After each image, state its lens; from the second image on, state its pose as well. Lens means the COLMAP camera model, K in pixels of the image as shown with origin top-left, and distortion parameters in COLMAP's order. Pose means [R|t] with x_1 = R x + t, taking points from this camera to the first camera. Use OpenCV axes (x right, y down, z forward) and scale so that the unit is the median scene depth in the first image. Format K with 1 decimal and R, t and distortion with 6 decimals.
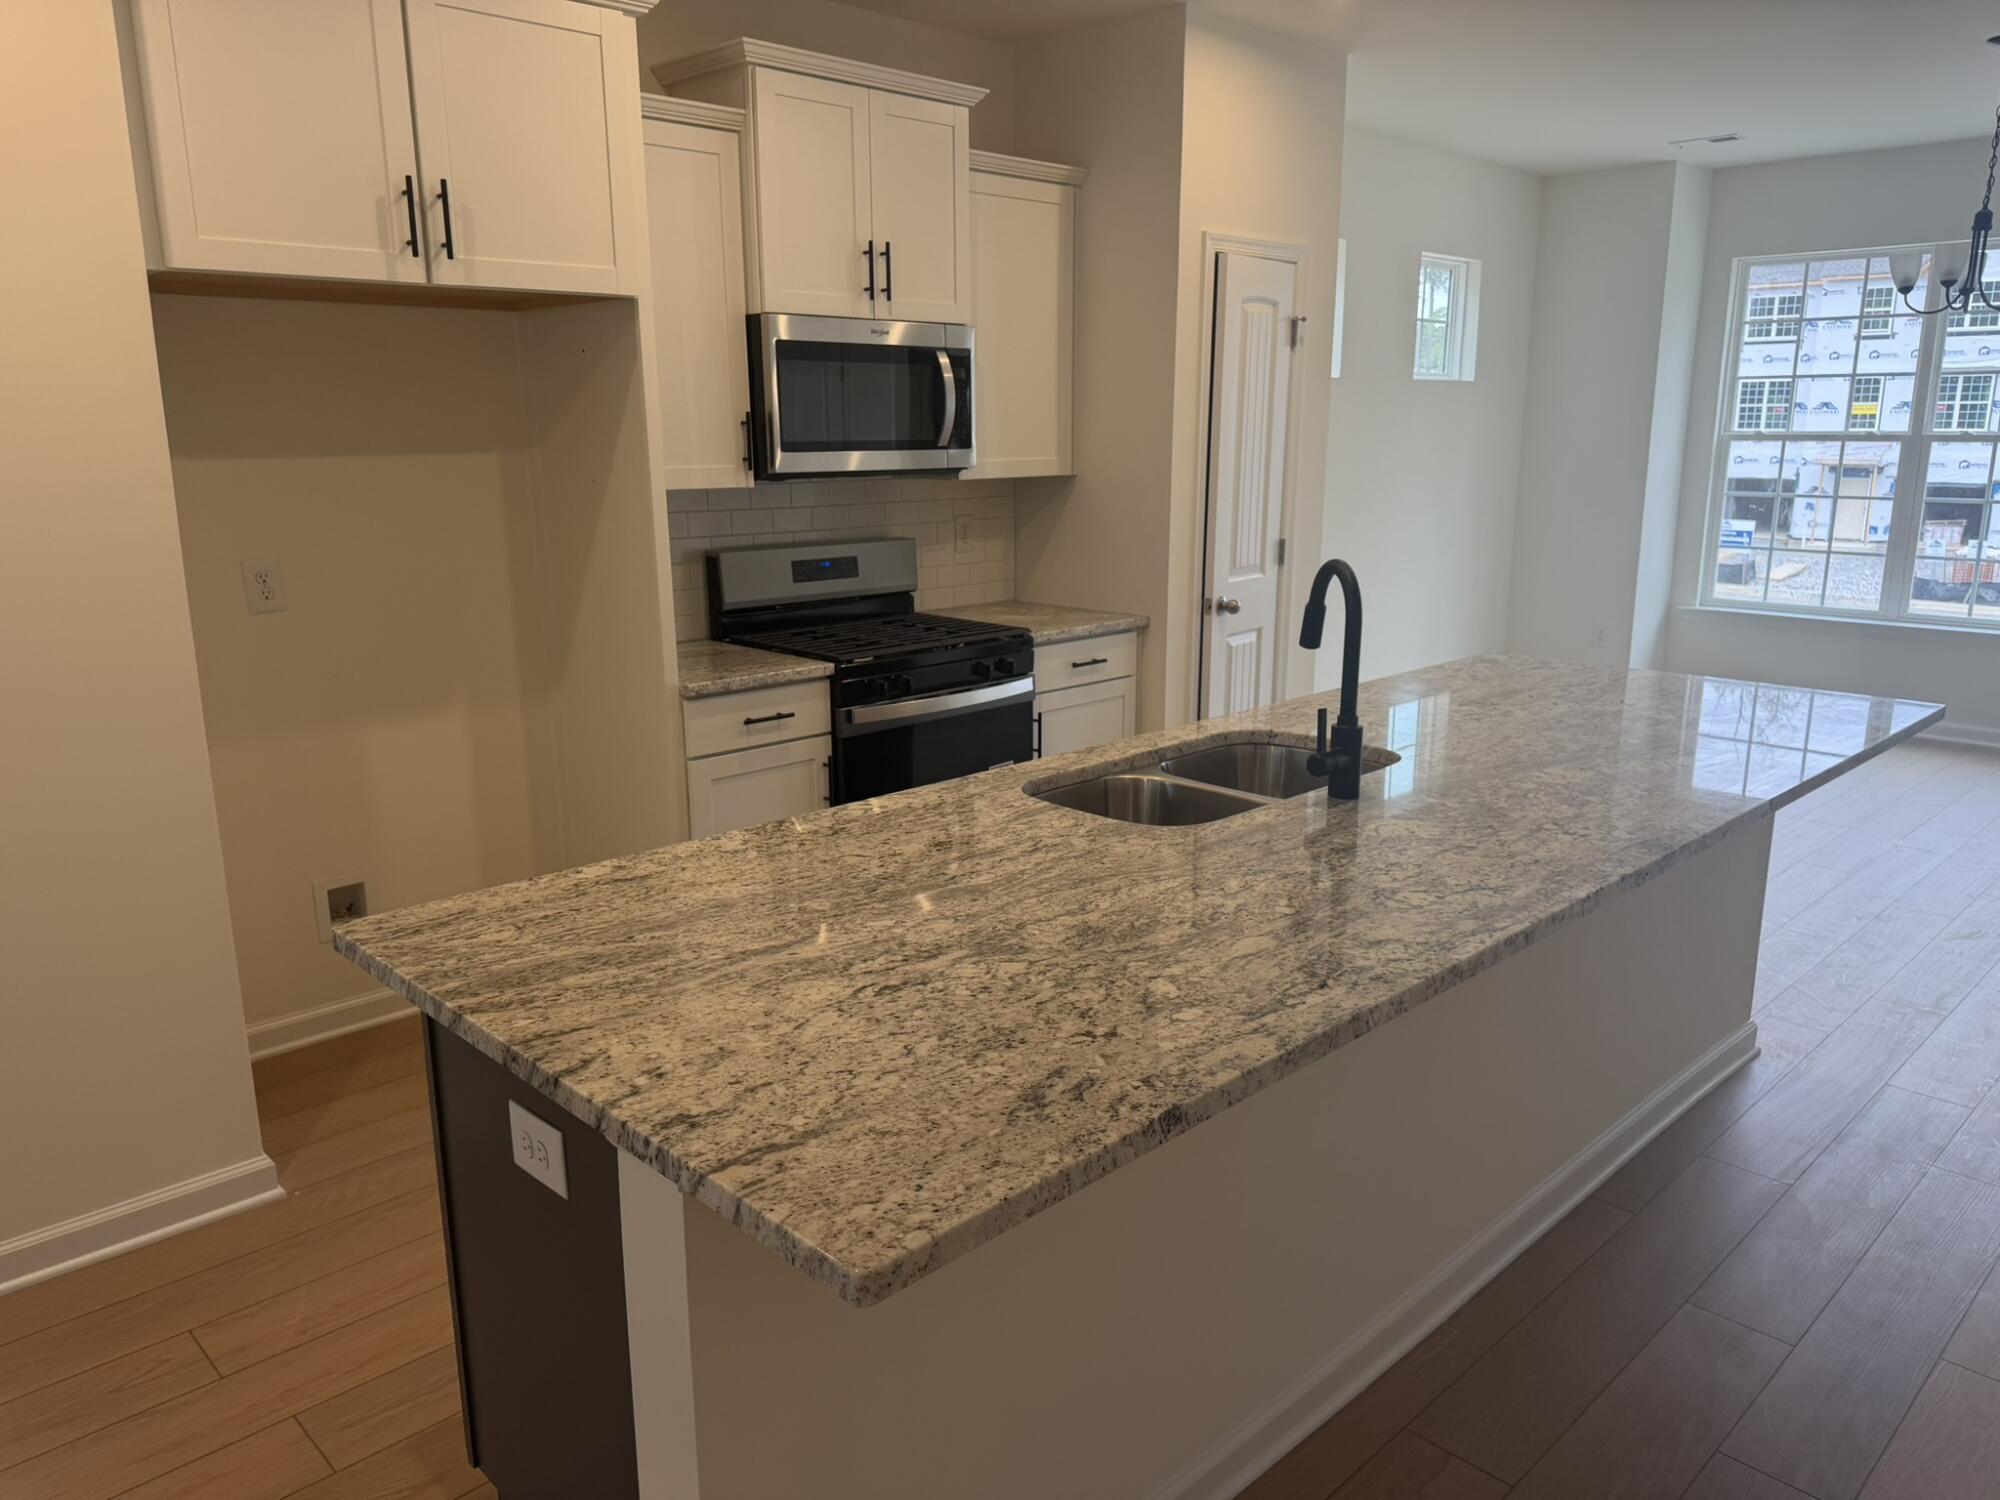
lens RADIAL K [[1410.0, 0, 991.8], [0, 1410.0, 751.3], [0, 0, 1]] dist [0.044110, -0.042696]
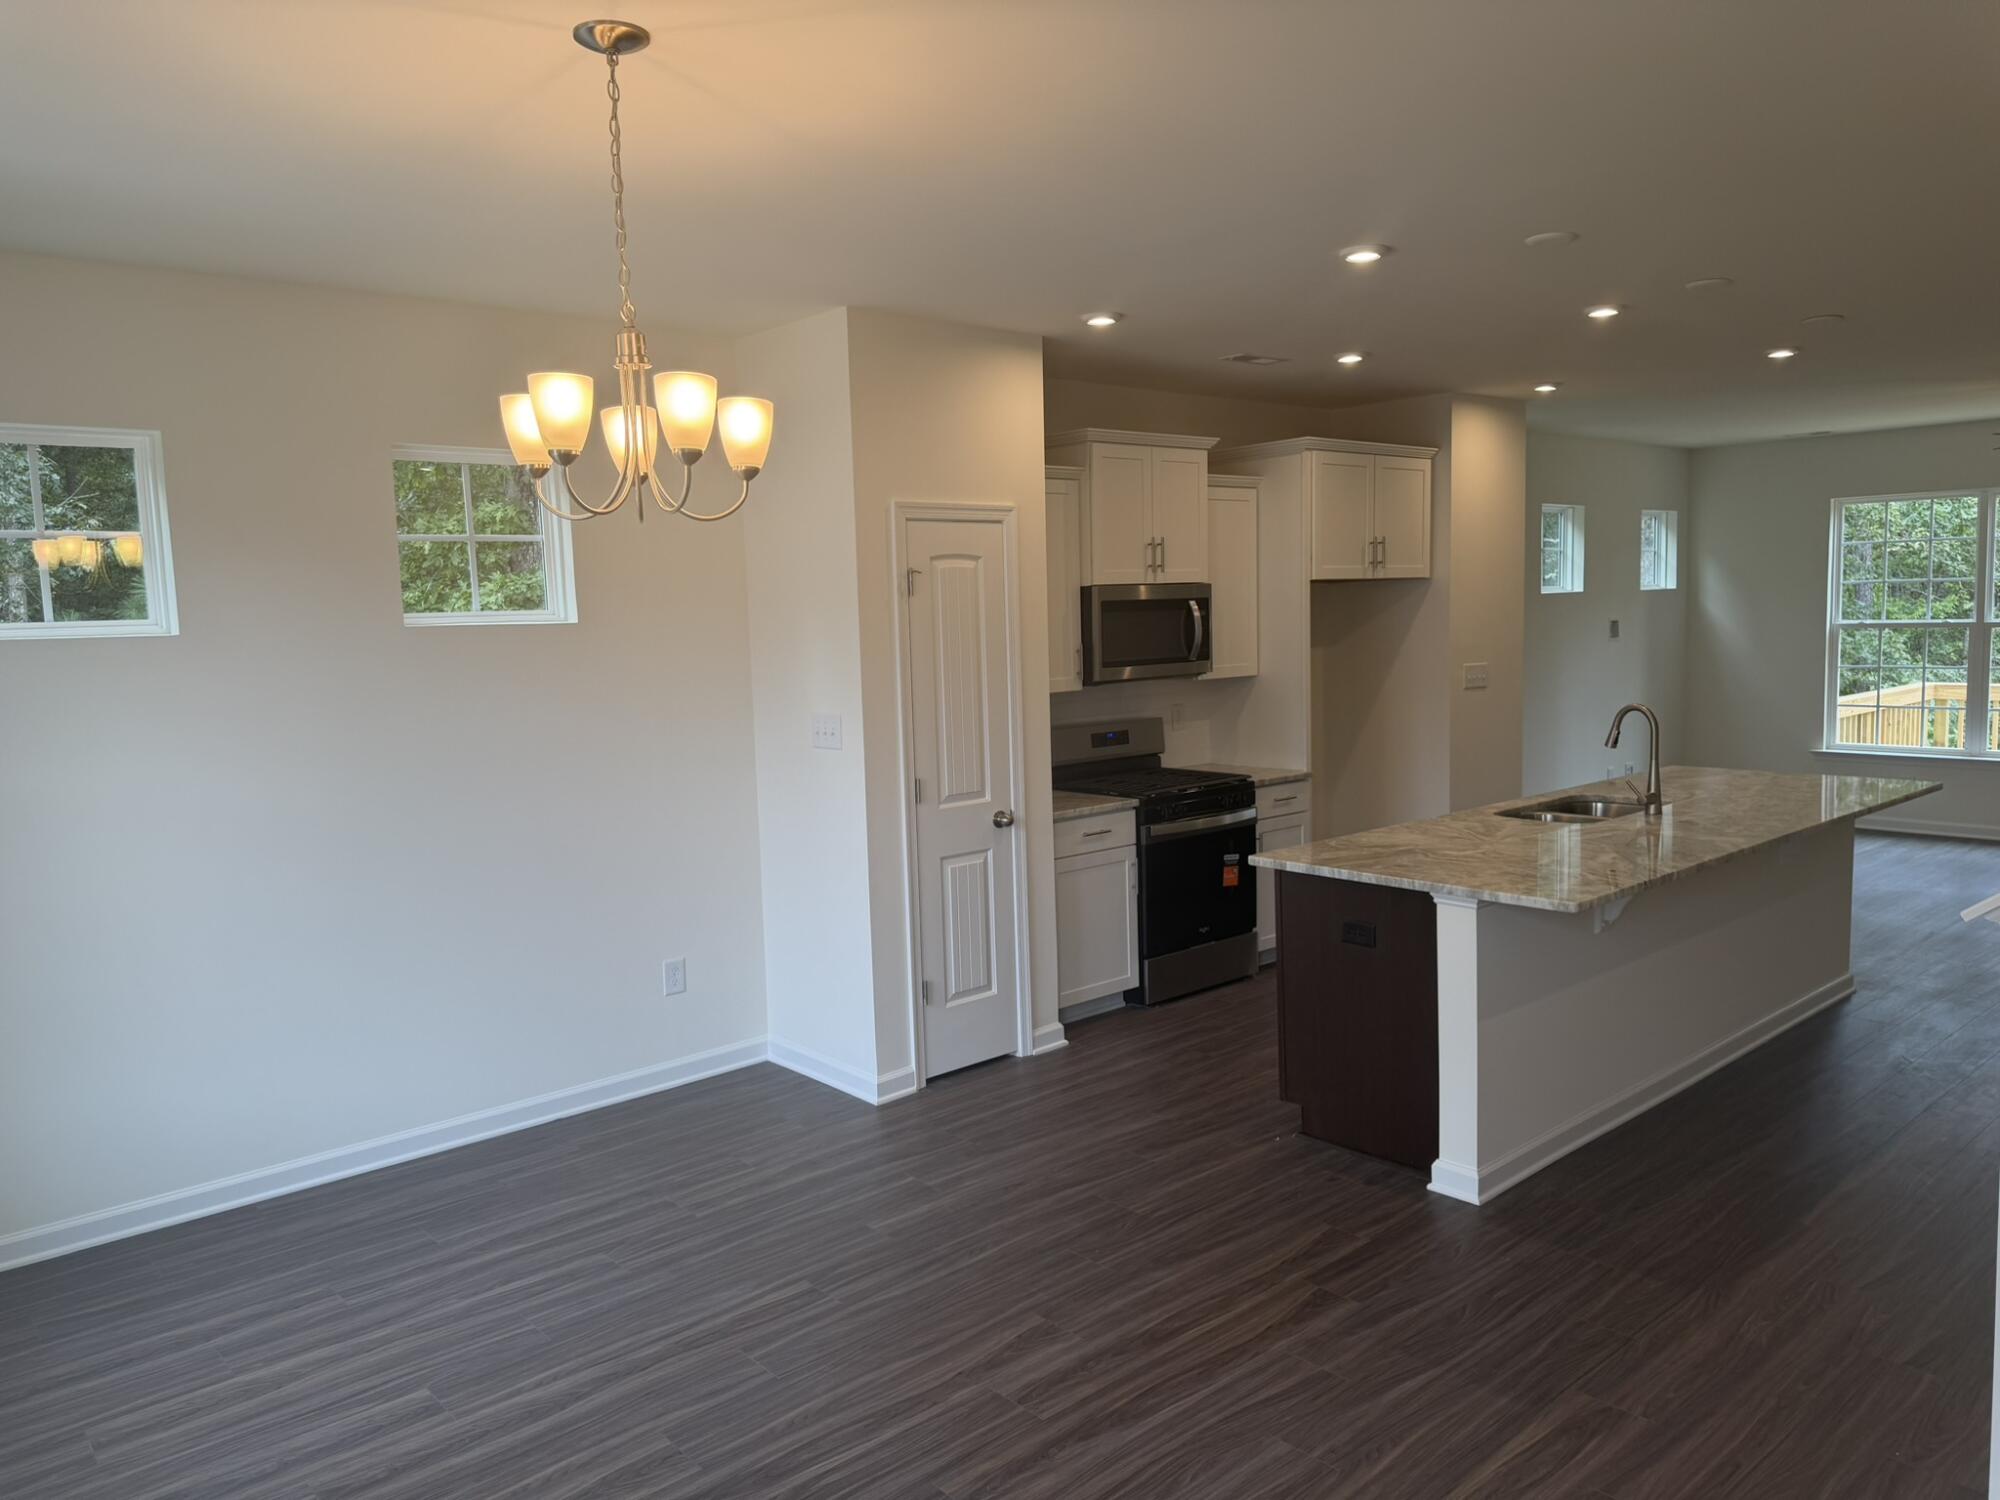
lens RADIAL K [[1383.9, 0, 1020.4], [0, 1383.9, 745.6], [0, 0, 1]] dist [0.113635, -0.171494]
pose [[0.998625, -0.018450, -0.049065, -0.153280], [0.012126, 0.991930, -0.126202, 0.067349], [0.050998, 0.125434, 0.990790, -0.506124]]
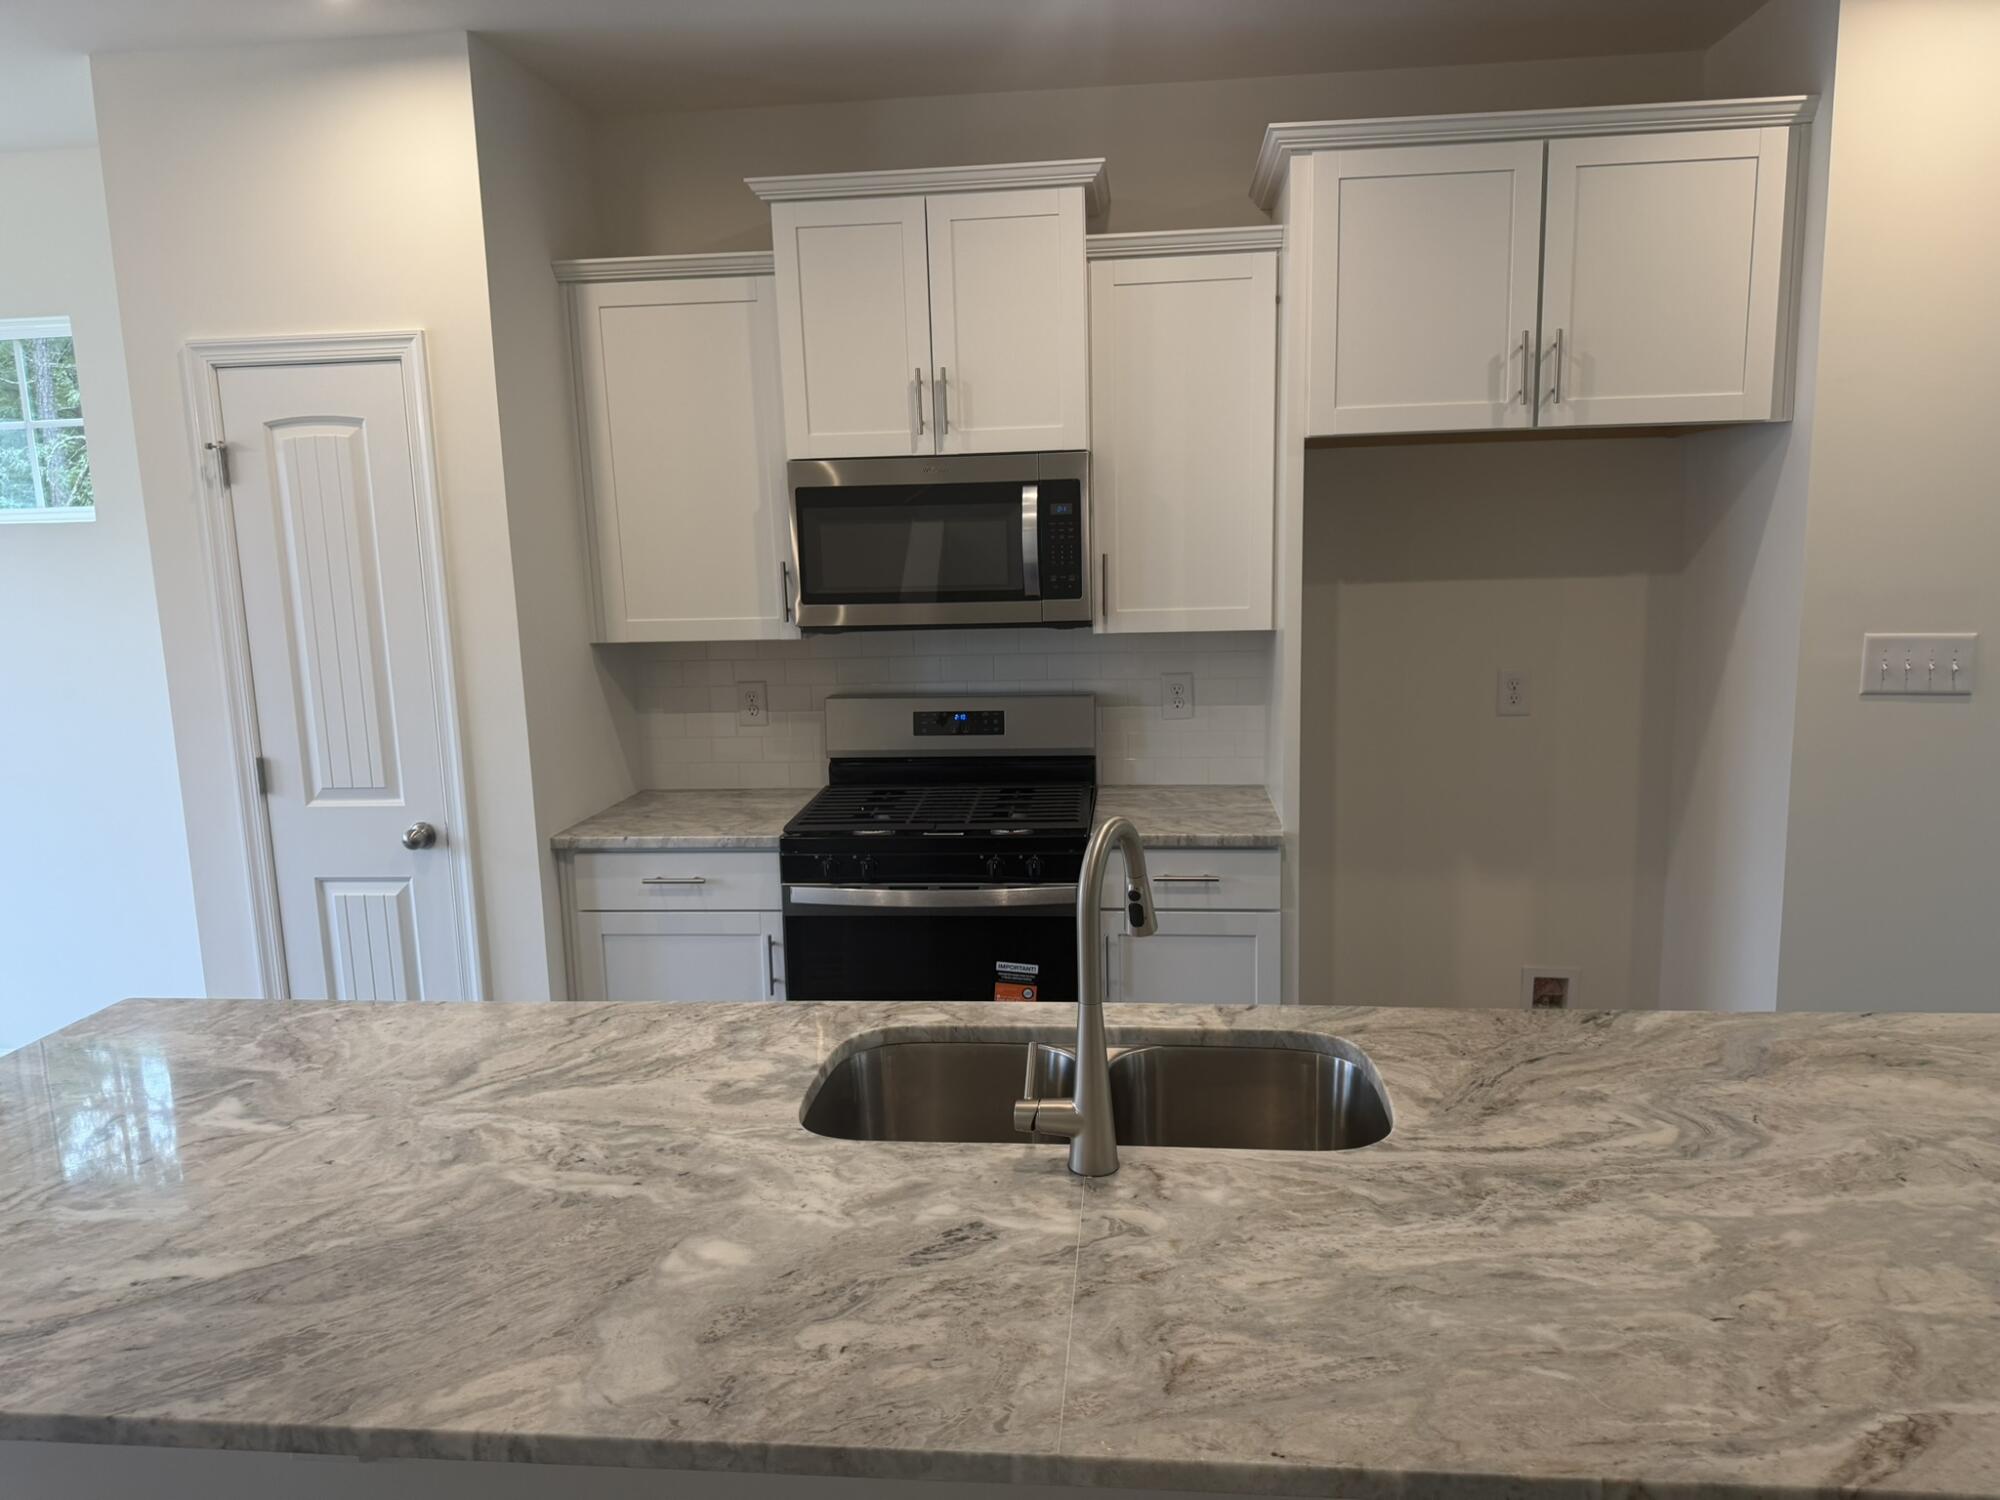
lens RADIAL K [[1383.9, 0, 1020.4], [0, 1383.9, 745.6], [0, 0, 1]] dist [0.113635, -0.171494]
pose [[0.639093, 0.110374, -0.761169, 0.607132], [-0.149215, 0.988640, 0.018075, -0.144560], [0.754517, 0.102026, 0.648302, 0.480197]]
